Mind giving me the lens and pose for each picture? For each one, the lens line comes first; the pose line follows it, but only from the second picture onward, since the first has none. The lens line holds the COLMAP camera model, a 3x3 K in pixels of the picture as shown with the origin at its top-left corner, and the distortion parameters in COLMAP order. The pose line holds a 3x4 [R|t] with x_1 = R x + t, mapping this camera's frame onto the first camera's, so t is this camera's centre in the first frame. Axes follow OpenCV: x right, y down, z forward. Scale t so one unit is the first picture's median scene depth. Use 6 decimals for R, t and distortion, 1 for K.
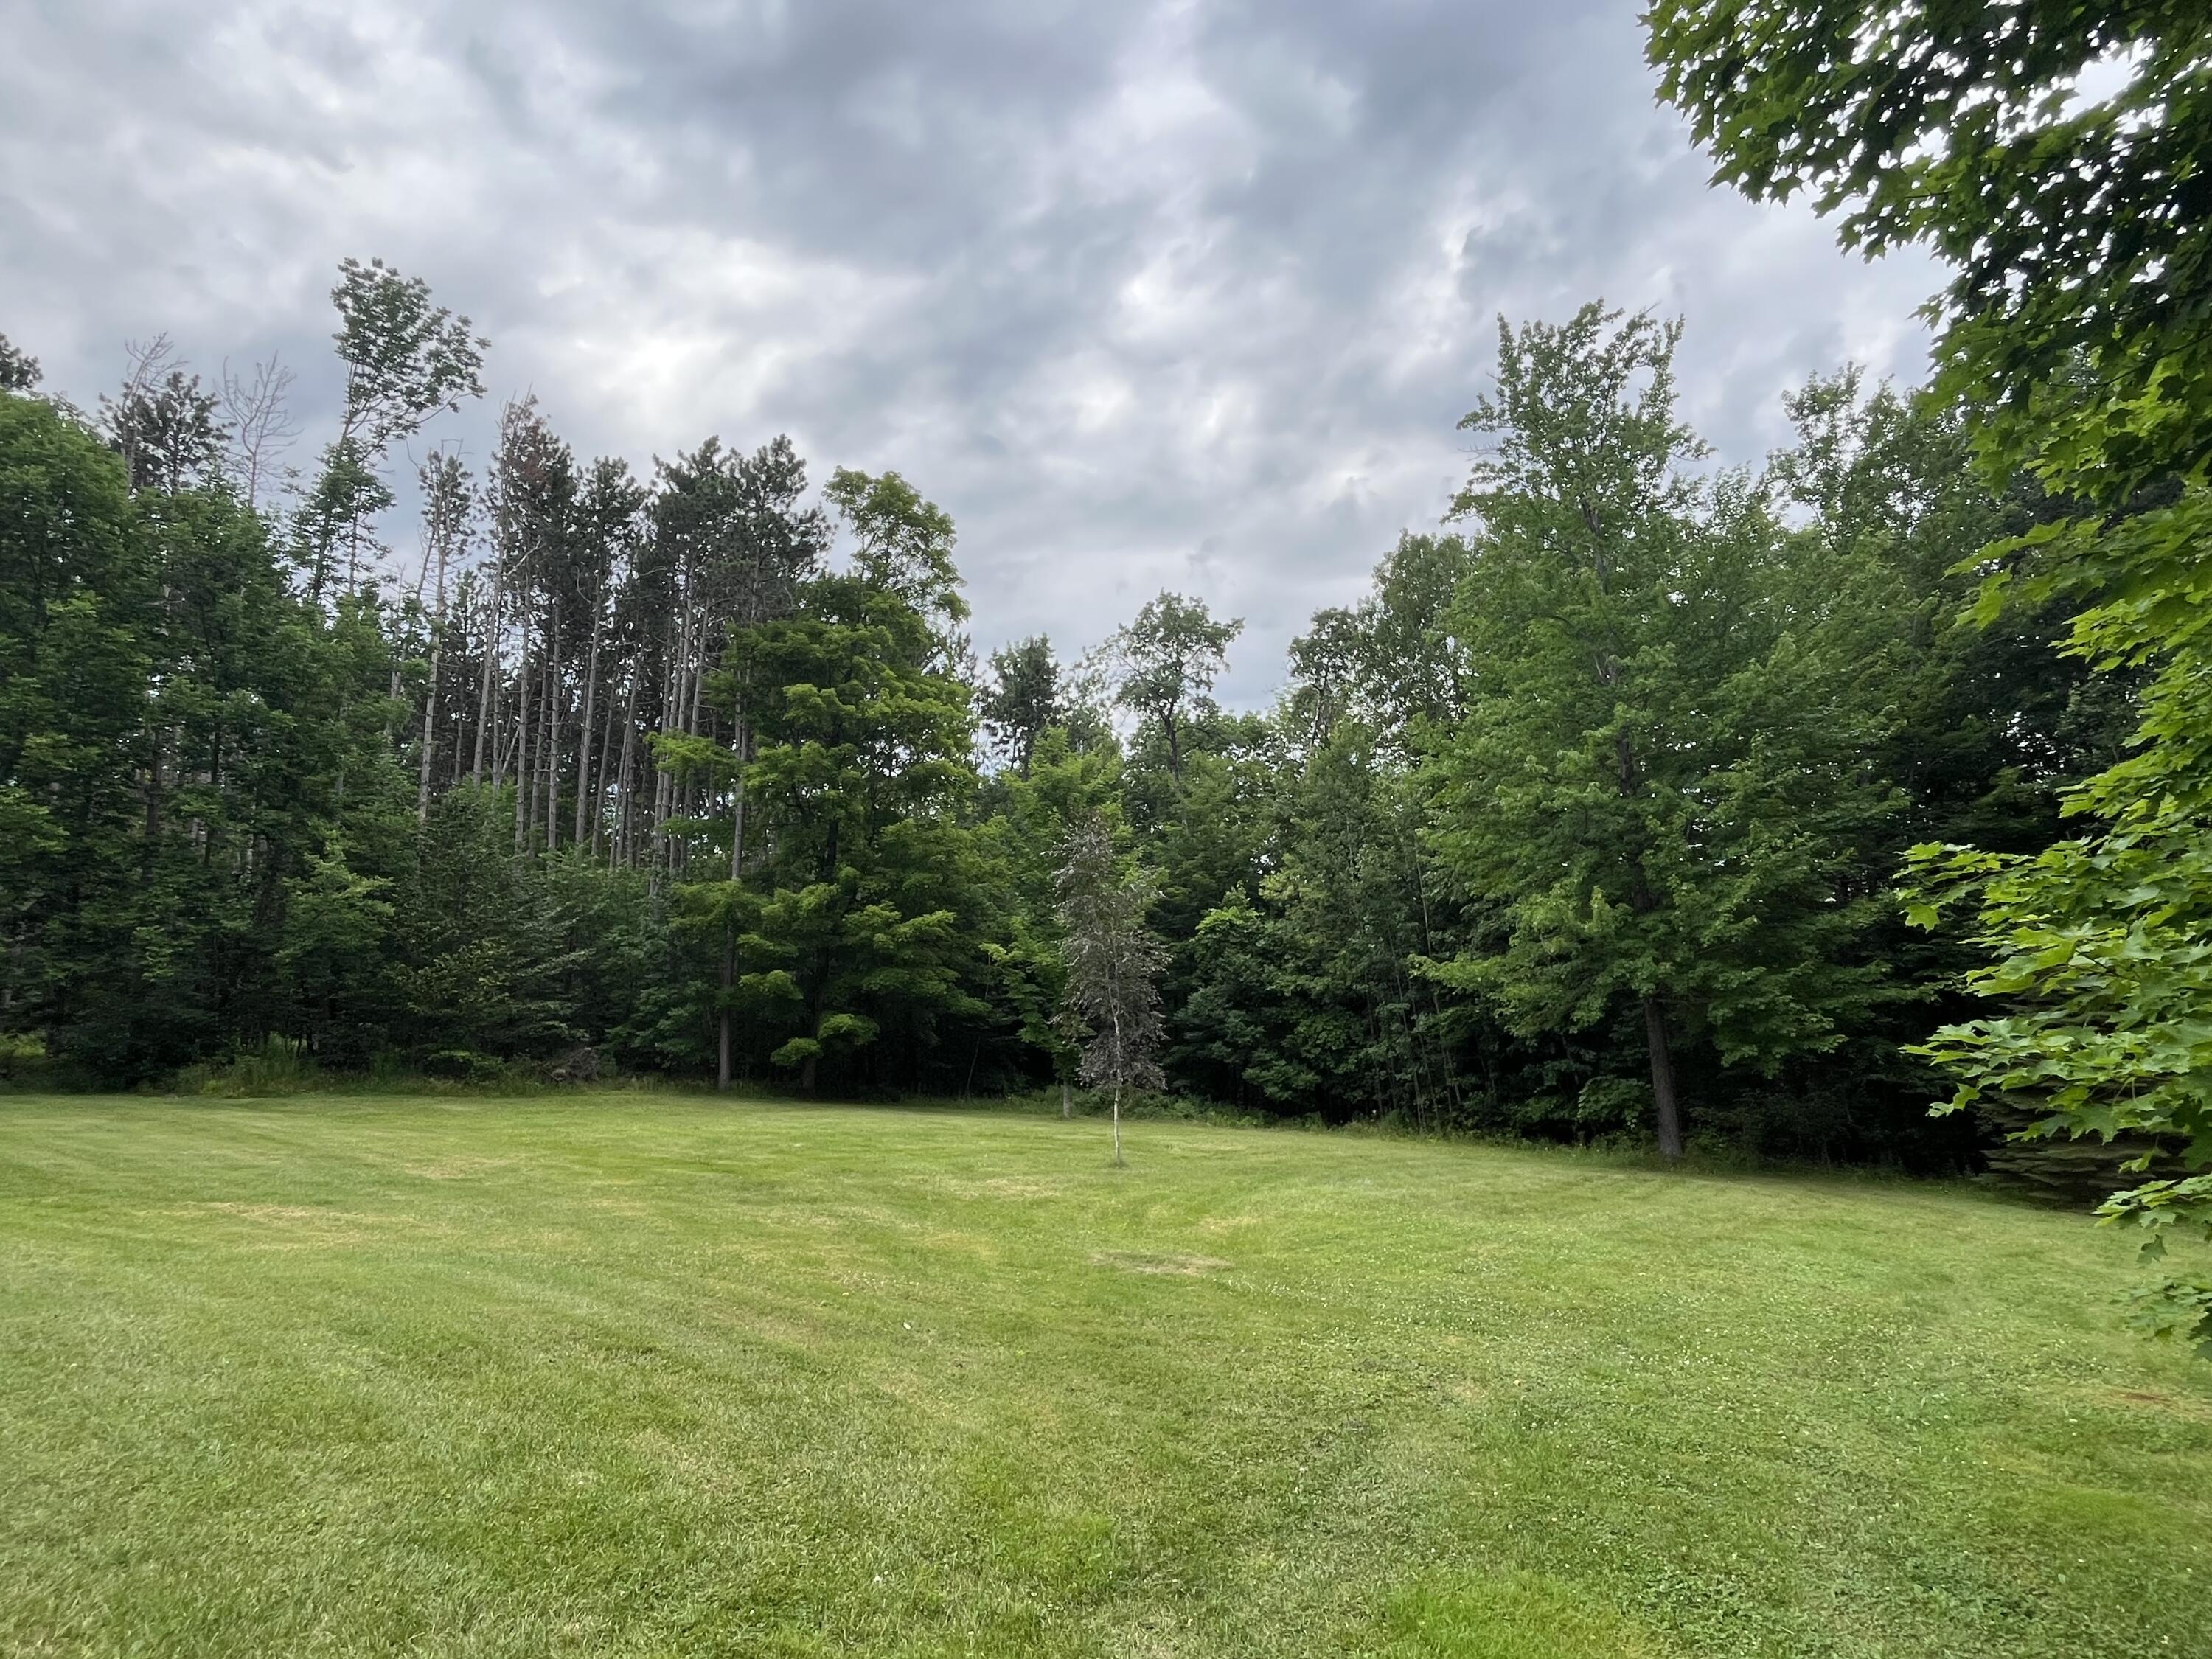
lens RADIAL K [[1133.2, 0, 1090.9], [0, 1133.2, 822.7], [0, 0, 1]] dist [0.005097, -0.008456]
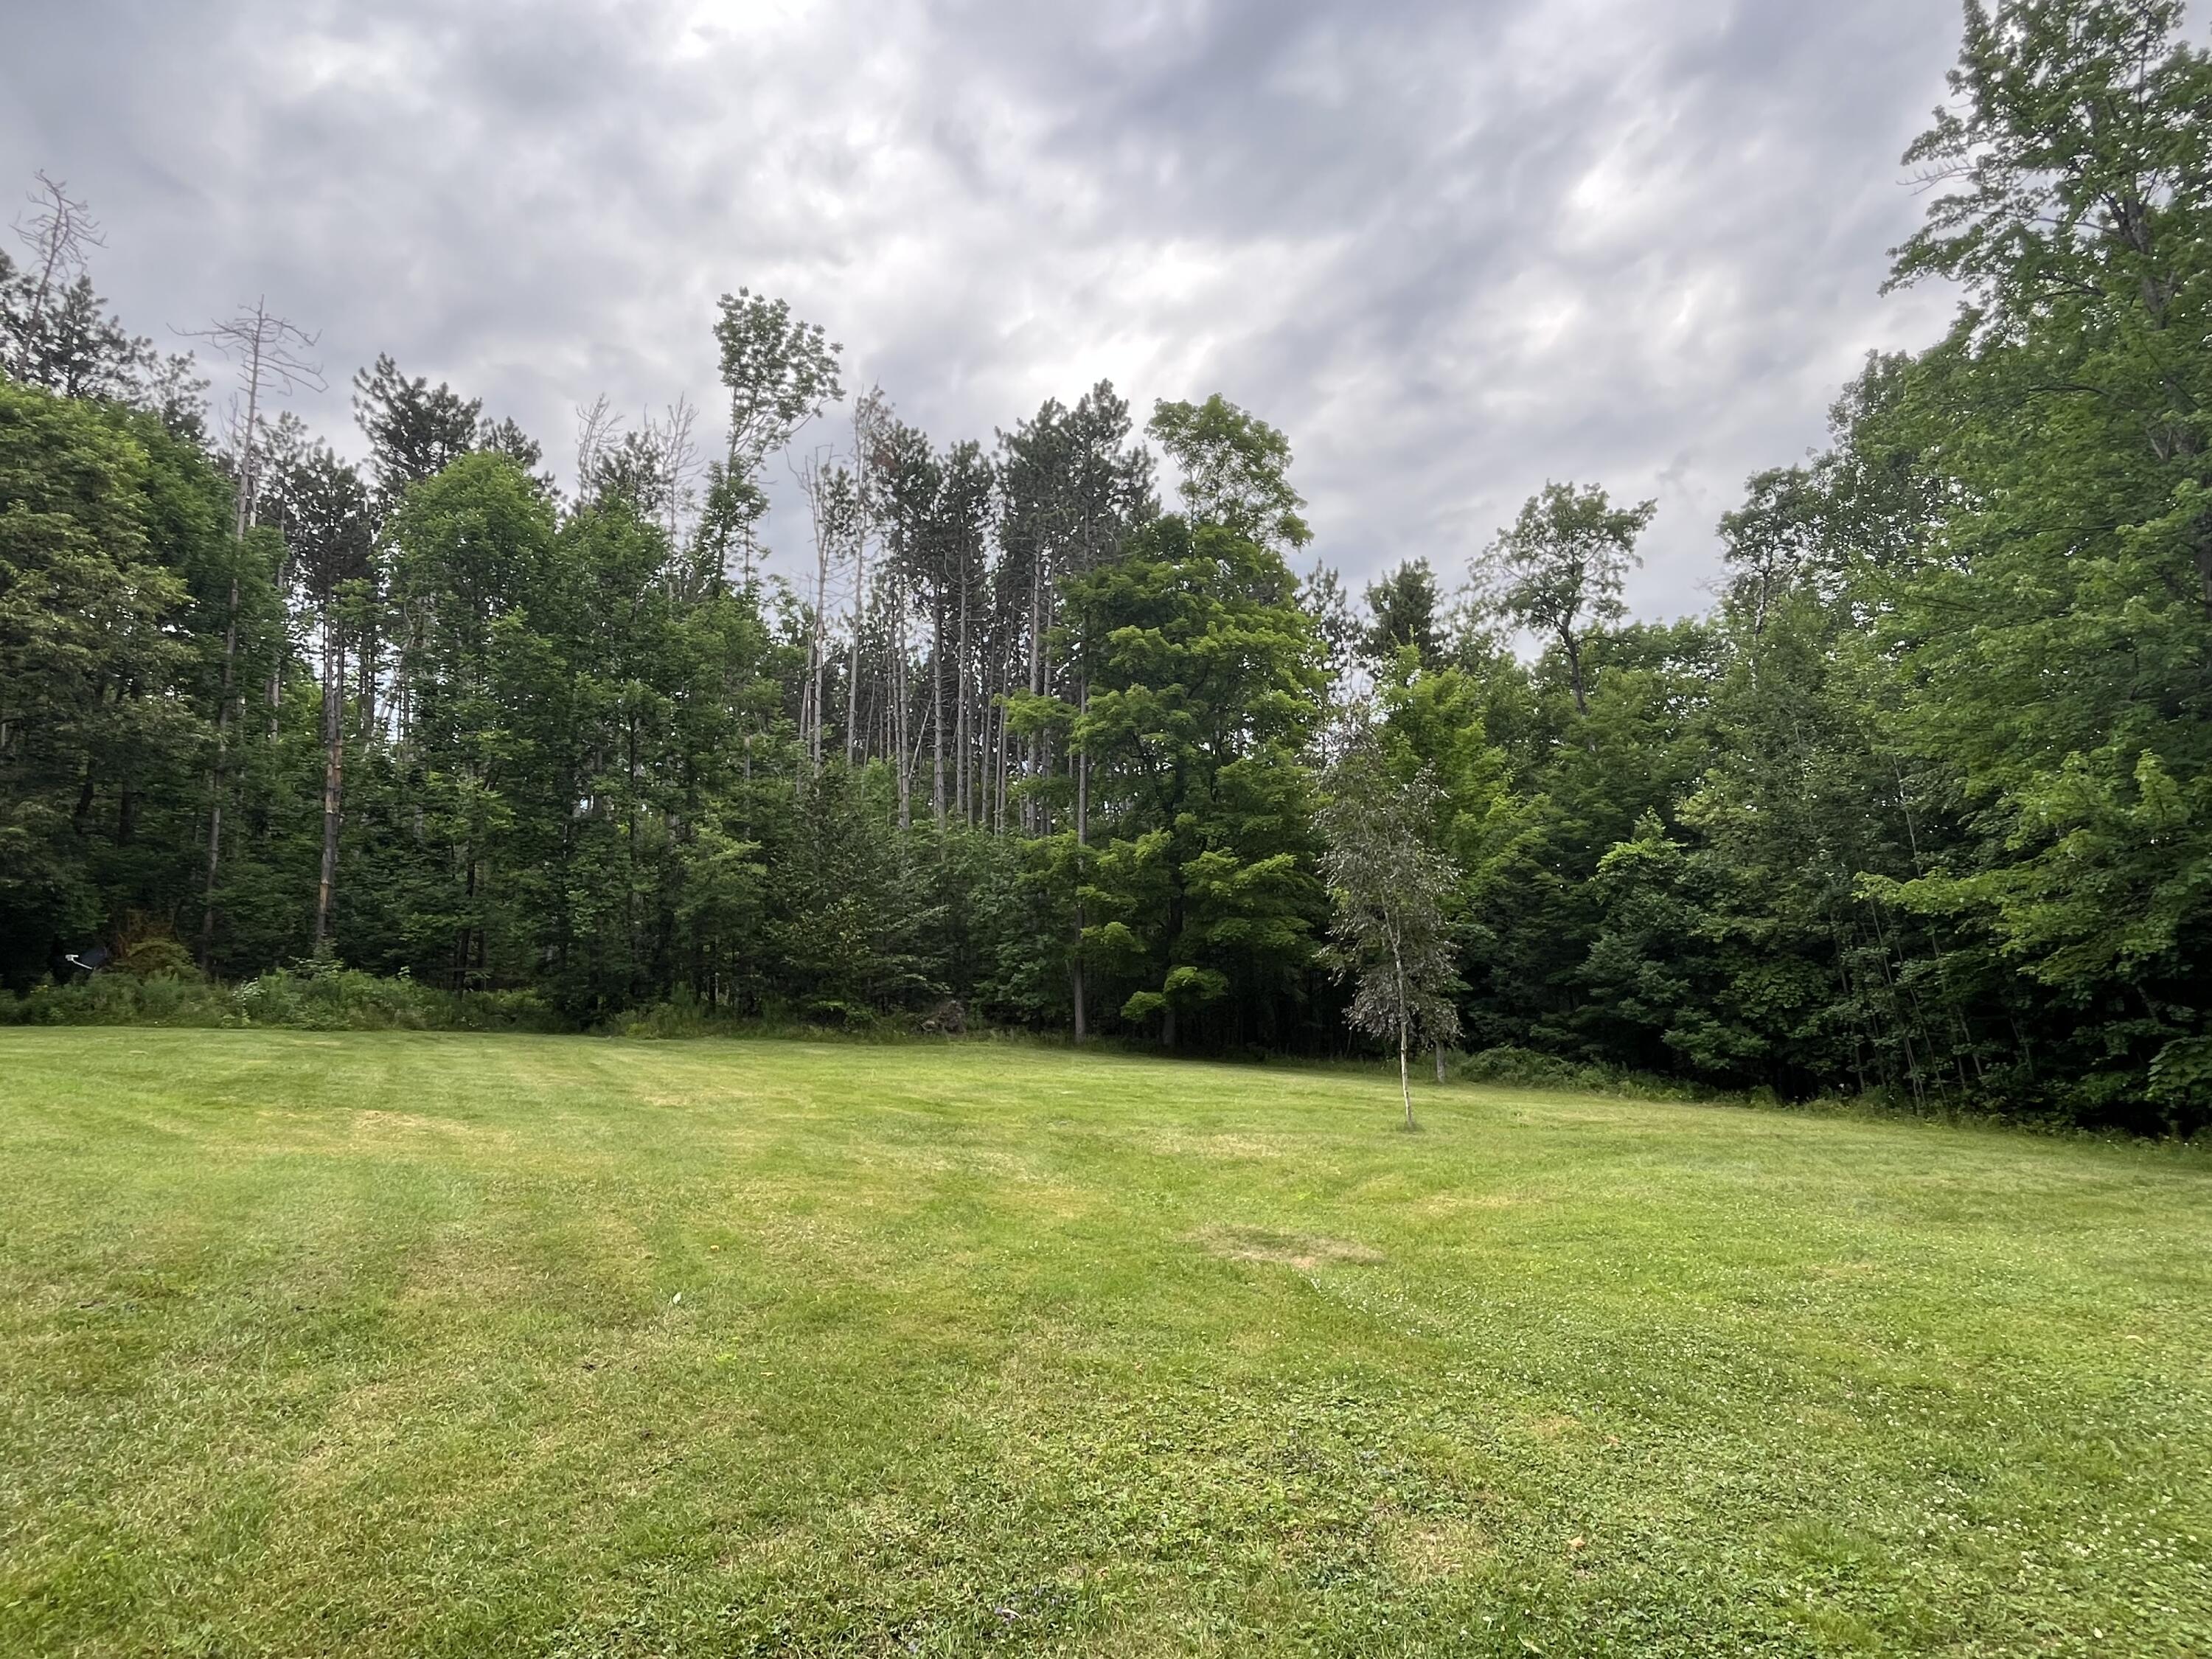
lens RADIAL K [[1133.2, 0, 1090.9], [0, 1133.2, 822.7], [0, 0, 1]] dist [0.005097, -0.008456]
pose [[0.927091, -0.054618, -0.370836, 0.062431], [0.063815, 0.997883, 0.012567, 0.028181], [0.369364, -0.035316, 0.928613, 0.080836]]
